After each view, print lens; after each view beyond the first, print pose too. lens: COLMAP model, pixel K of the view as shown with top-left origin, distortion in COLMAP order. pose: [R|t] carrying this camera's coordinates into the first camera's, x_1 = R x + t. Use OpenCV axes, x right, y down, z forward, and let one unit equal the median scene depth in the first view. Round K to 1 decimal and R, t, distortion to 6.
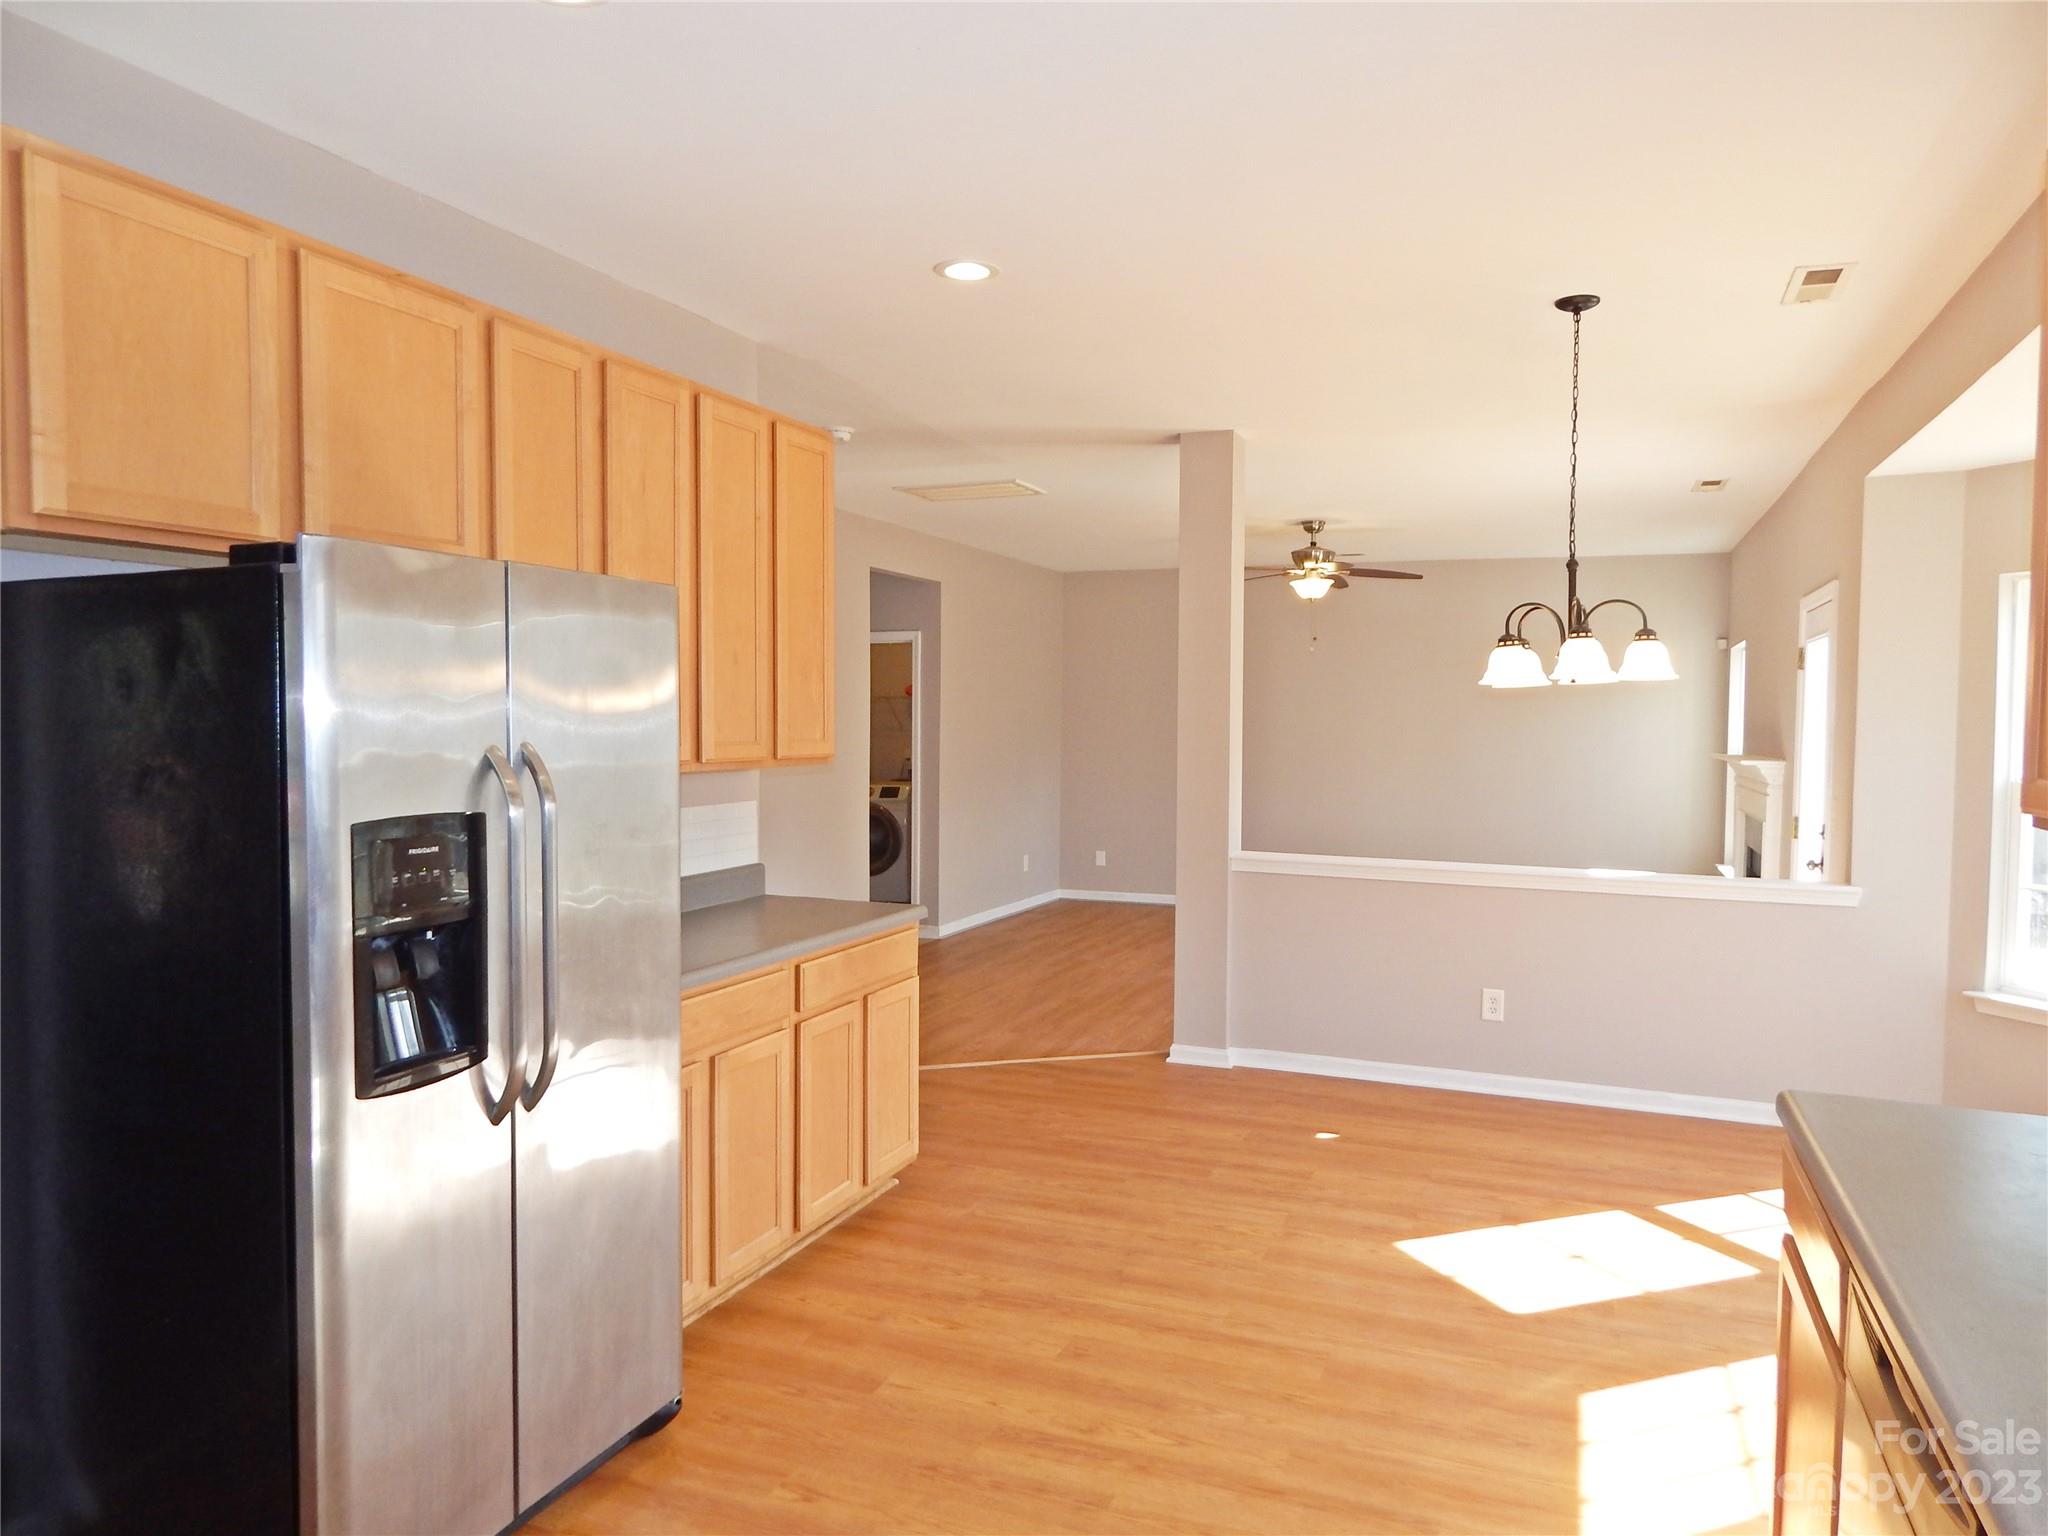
lens RADIAL K [[1363.7, 0, 1024.0], [0, 1363.7, 768.0], [0, 0, 1]] dist [-0.003083, -0.001446]
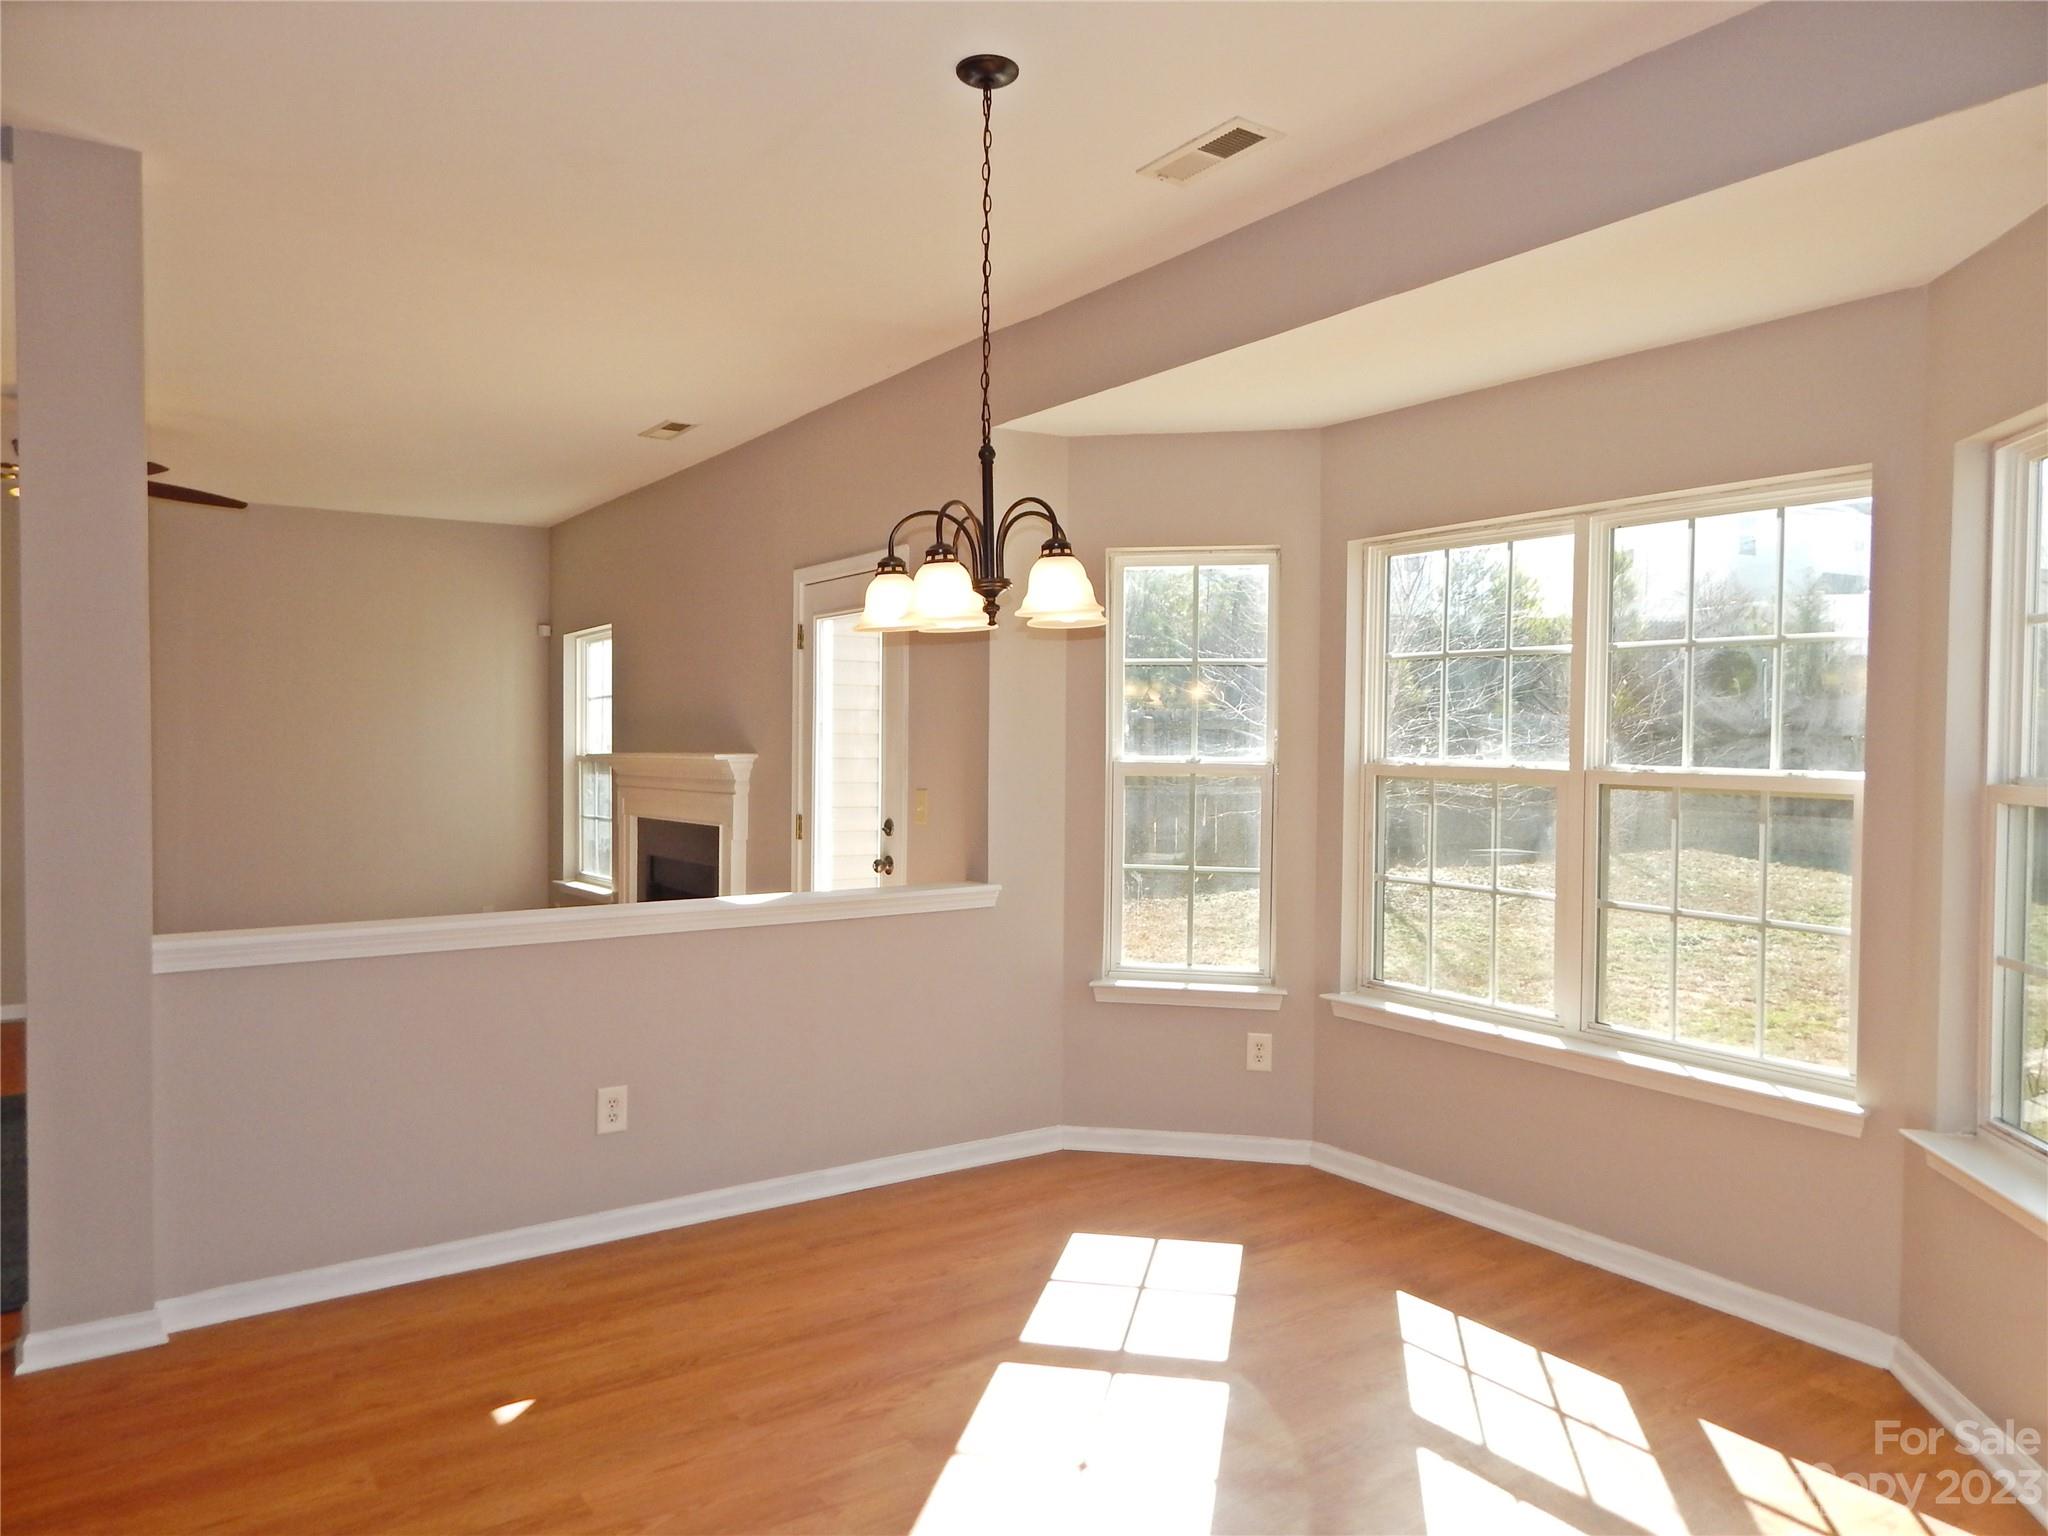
lens RADIAL K [[1404.5, 0, 1023.5], [0, 1404.5, 751.4], [0, 0, 1]] dist [0.018541, 0.001390]
pose [[0.552837, -0.019669, 0.833057, -0.143672], [0.038952, 0.999239, -0.002257, 0.002534], [-0.832379, 0.033697, 0.553182, 0.468294]]
